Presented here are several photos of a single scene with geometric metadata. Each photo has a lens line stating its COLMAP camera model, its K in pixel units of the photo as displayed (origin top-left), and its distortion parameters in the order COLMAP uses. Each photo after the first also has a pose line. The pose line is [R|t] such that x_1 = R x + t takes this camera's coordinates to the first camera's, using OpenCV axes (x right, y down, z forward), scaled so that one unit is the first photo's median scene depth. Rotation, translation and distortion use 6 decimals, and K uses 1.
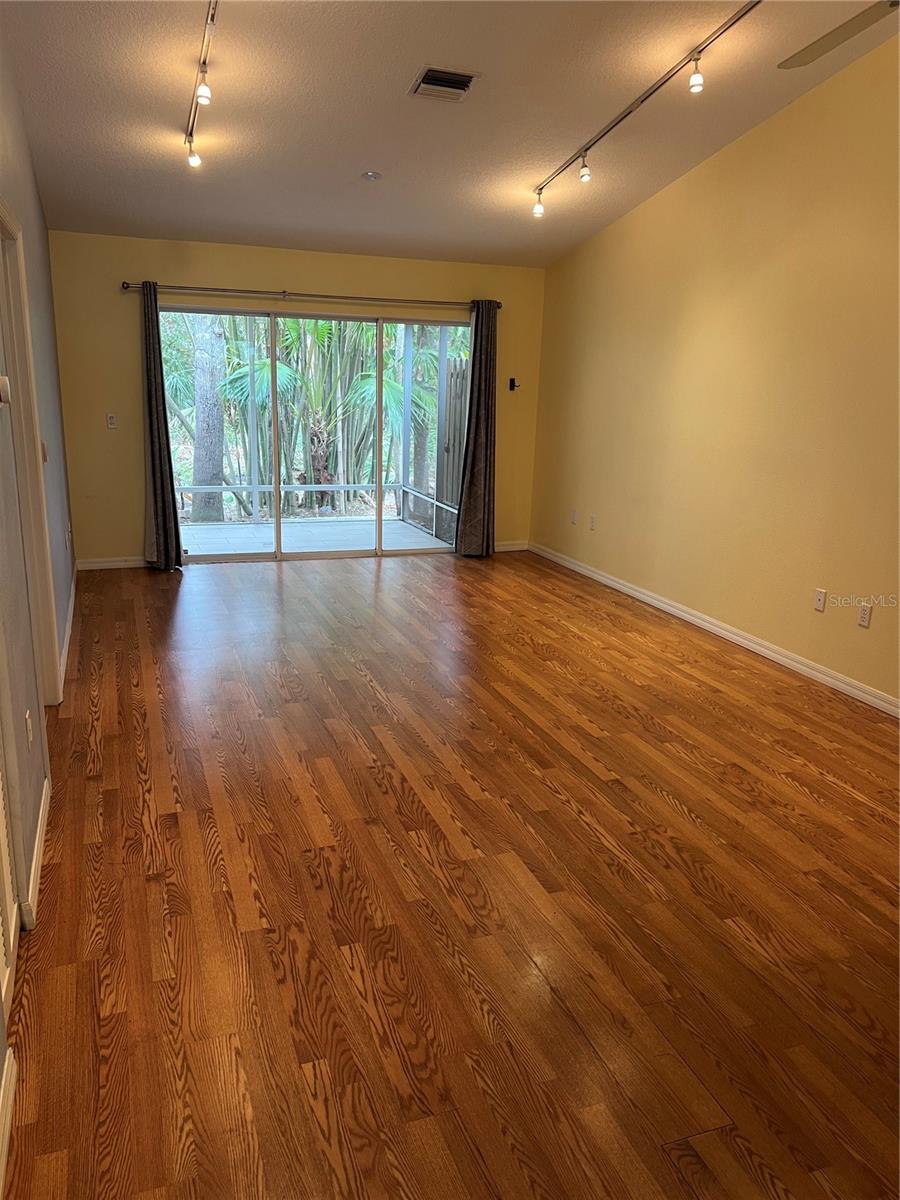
lens RADIAL K [[893.5, 0, 450.0], [0, 893.5, 600.0], [0, 0, 1]] dist [0.081420, -0.123757]
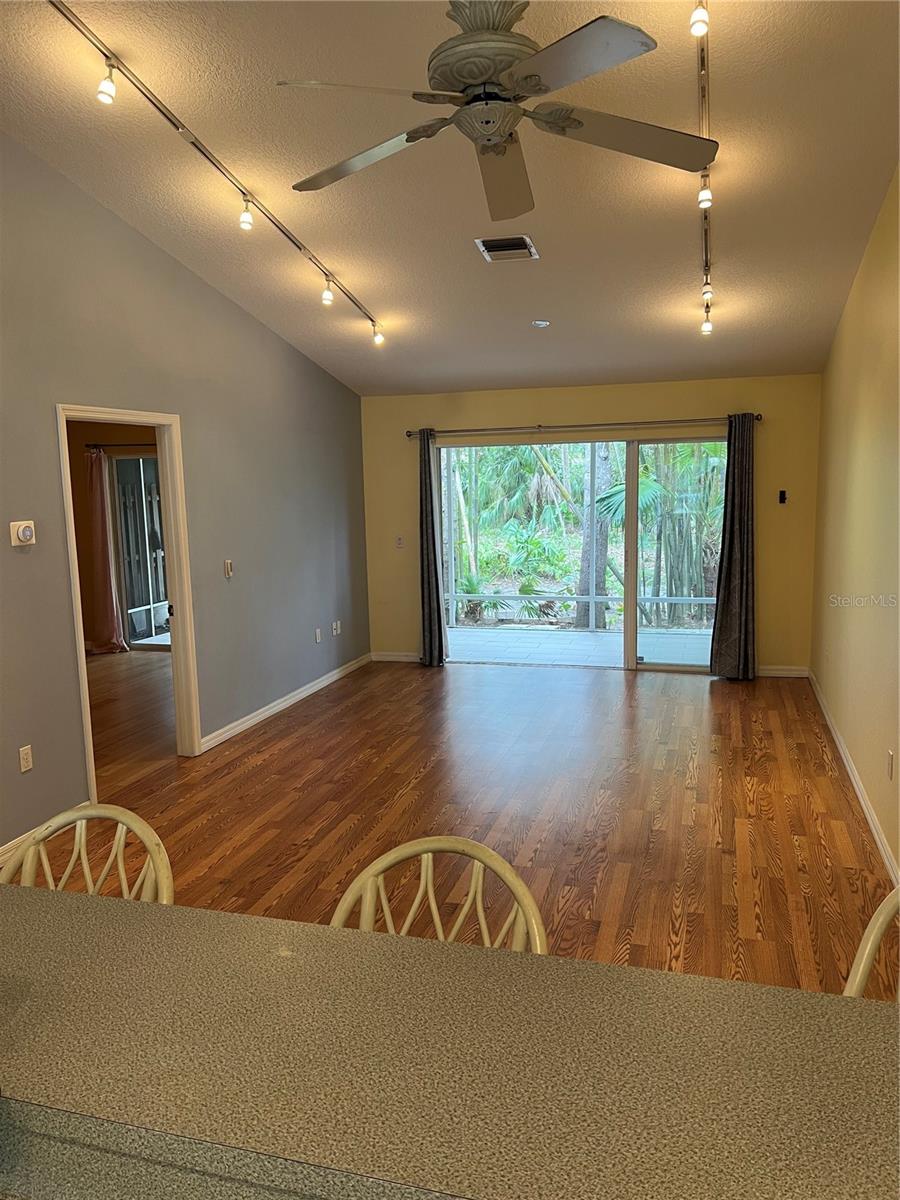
lens RADIAL K [[893.5, 0, 450.0], [0, 893.5, 600.0], [0, 0, 1]] dist [0.081420, -0.123757]
pose [[0.803964, 0.035236, -0.593633, 0.468508], [-0.103928, 0.991206, -0.081917, -0.031780], [0.585526, 0.127553, 0.800556, 0.094553]]
